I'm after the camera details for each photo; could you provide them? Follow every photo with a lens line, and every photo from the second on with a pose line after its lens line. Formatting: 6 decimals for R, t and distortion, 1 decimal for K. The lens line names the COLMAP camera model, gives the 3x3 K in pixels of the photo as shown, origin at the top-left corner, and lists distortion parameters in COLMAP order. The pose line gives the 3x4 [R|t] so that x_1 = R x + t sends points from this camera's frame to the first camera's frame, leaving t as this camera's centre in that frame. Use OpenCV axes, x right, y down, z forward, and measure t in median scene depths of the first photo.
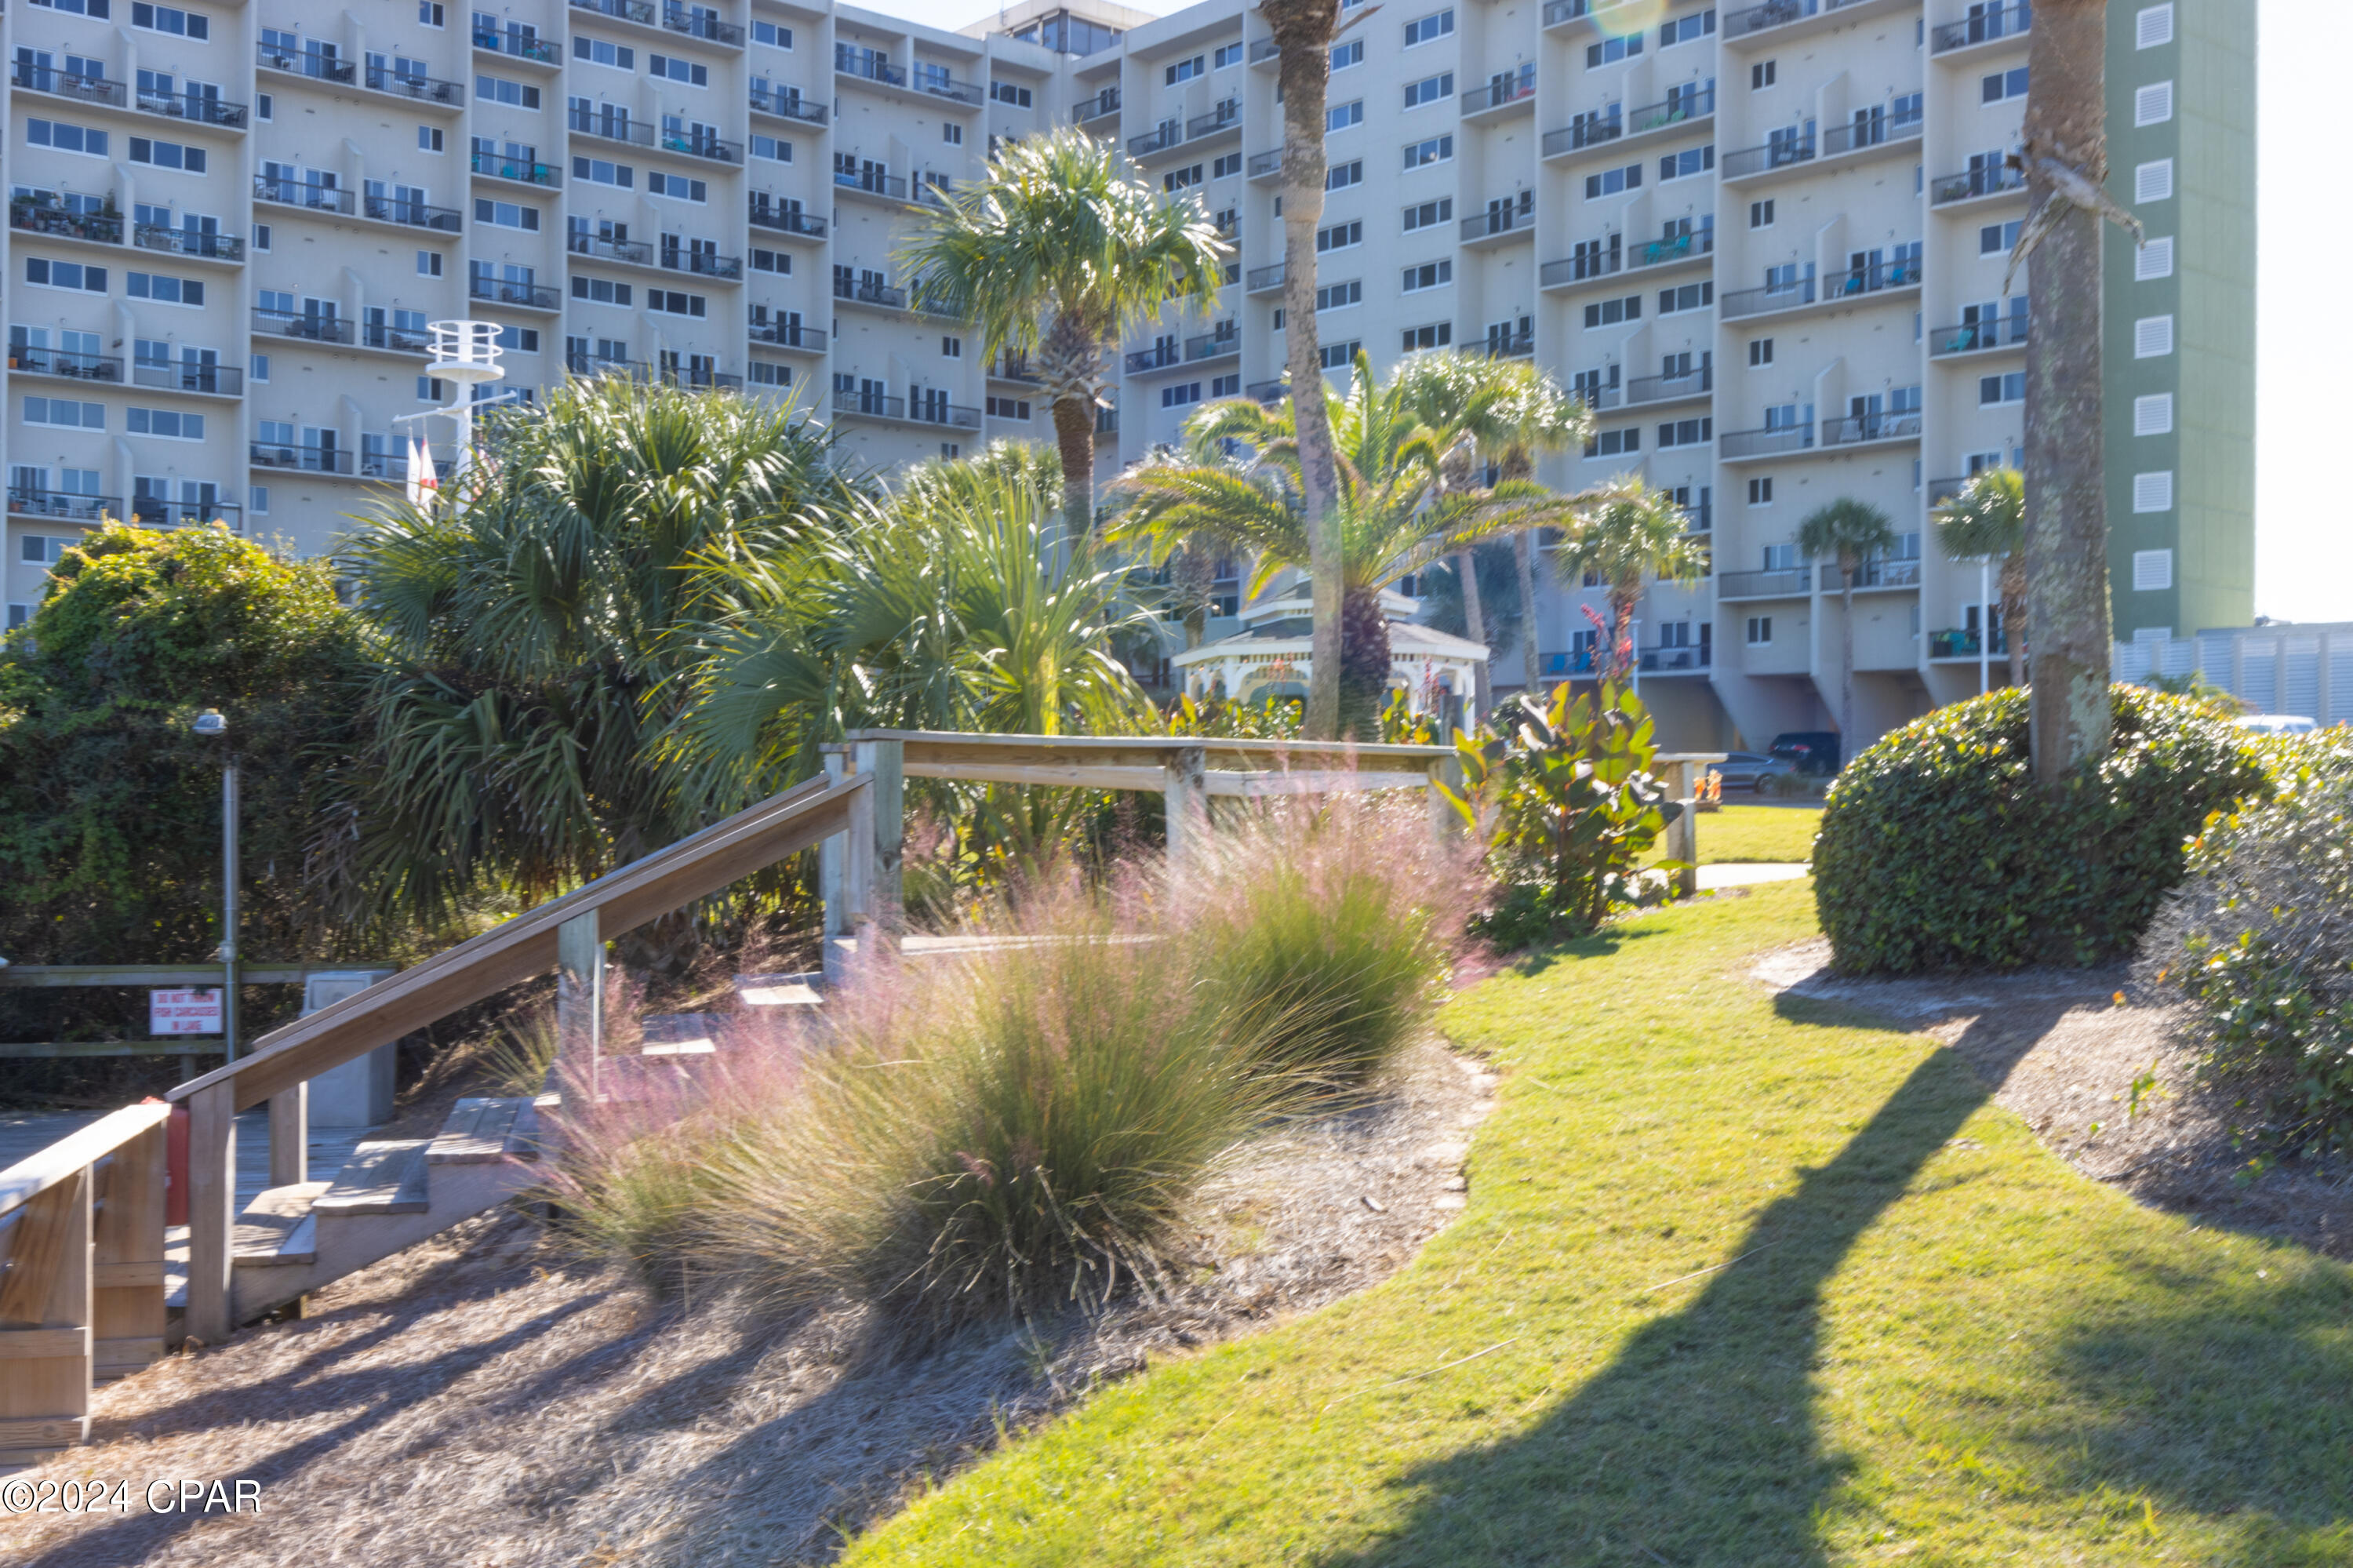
lens RADIAL K [[2379.9, 0, 1173.3], [0, 2379.9, 774.3], [0, 0, 1]] dist [0.008868, -0.003663]
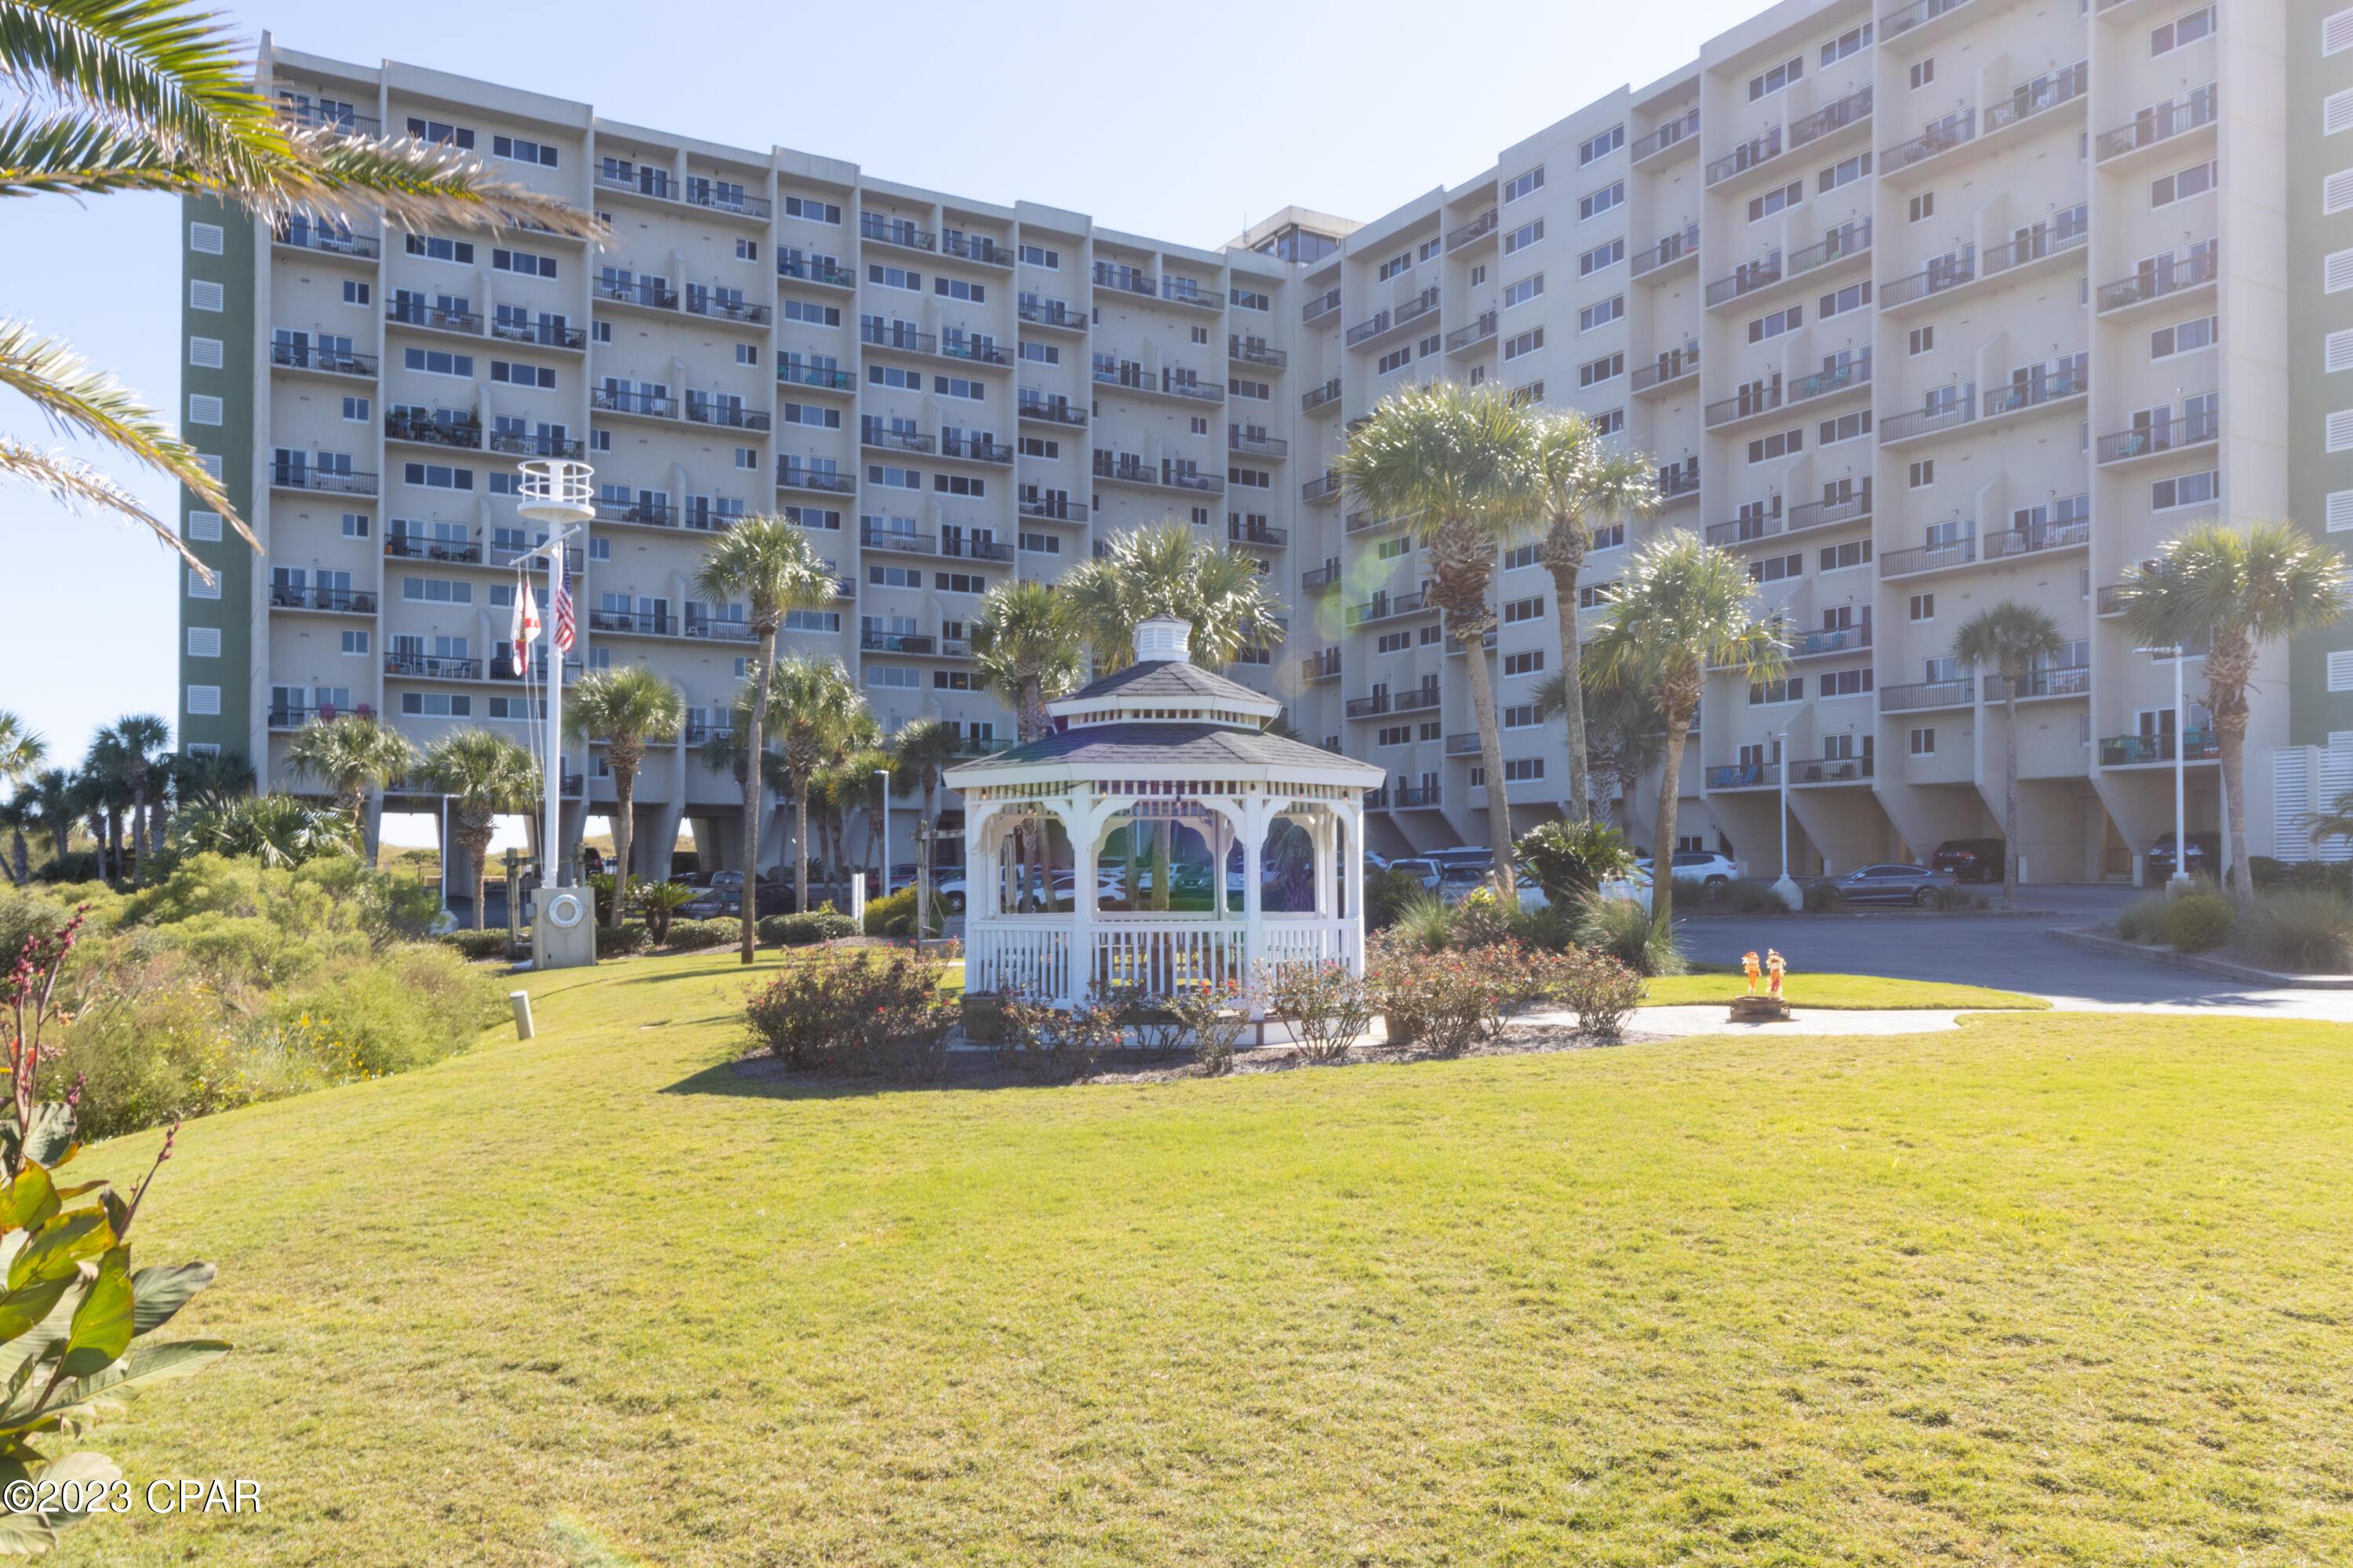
lens RADIAL K [[1764.3, 0, 1178.7], [0, 1764.3, 850.1], [0, 0, 1]] dist [0.015336, -0.002262]
pose [[0.985837, -0.010200, -0.167397, 0.051239], [0.008998, 0.999928, -0.007940, -0.009264], [0.167466, 0.006322, 0.985858, 0.172980]]
